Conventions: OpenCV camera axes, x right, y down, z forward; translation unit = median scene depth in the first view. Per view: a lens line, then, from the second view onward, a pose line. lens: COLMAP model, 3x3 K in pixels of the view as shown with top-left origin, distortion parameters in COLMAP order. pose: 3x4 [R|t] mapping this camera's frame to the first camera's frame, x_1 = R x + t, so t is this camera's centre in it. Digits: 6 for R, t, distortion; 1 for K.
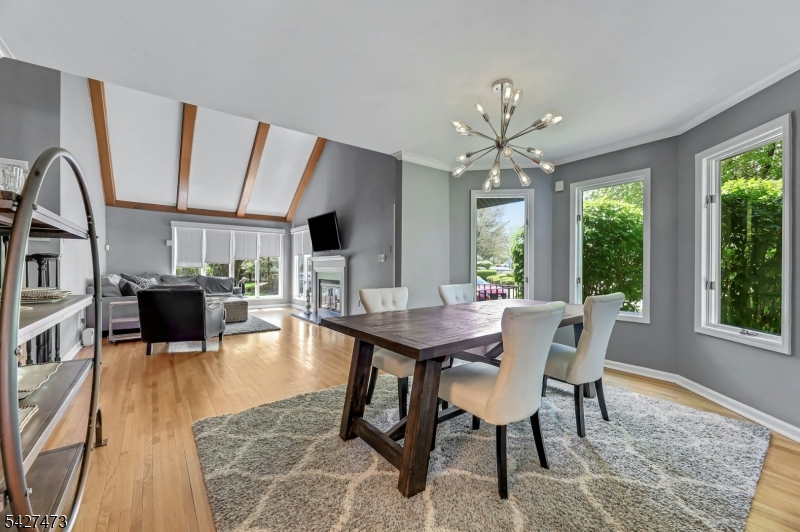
lens RADIAL K [[331.7, 0, 405.6], [0, 331.7, 268.8], [0, 0, 1]] dist [0.001427, -0.000471]
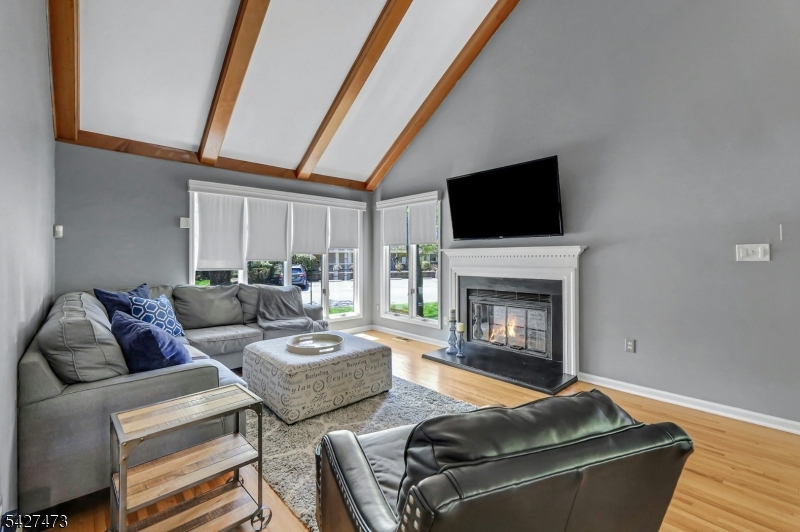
lens RADIAL K [[346.9, 0, 400.5], [0, 346.9, 252.2], [0, 0, 1]] dist [-0.003135, -0.000406]
pose [[0.995501, -0.006119, 0.094548, -0.733444], [0.007817, 0.999815, -0.017598, -0.035440], [-0.094423, 0.018257, 0.995365, 0.745313]]
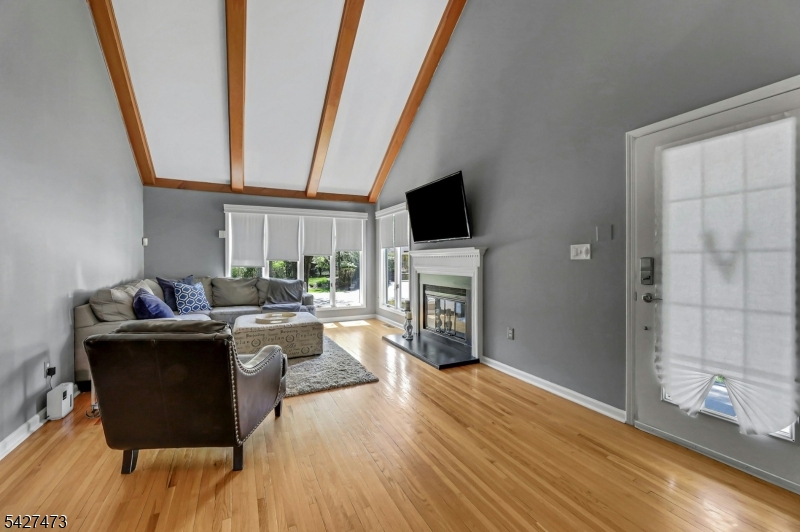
lens RADIAL K [[337.4, 0, 401.8], [0, 337.4, 260.7], [0, 0, 1]] dist [-0.002128, -0.000217]
pose [[0.980275, -0.007656, -0.197492, -0.292783], [0.007553, 0.999971, -0.001277, -0.025536], [0.197496, -0.000240, 0.980304, 0.582295]]
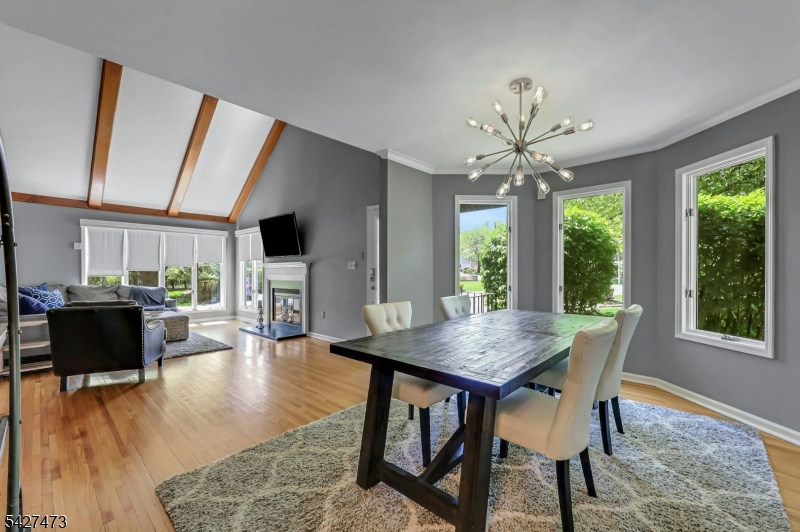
lens RADIAL K [[338.7, 0, 410.9], [0, 338.7, 274.8], [0, 0, 1]] dist [-0.001495, 0.000369]
pose [[0.983366, -0.006031, 0.181535, -0.104044], [0.005102, 0.999971, 0.005582, -0.013851], [-0.181564, -0.004563, 0.983369, 0.063987]]
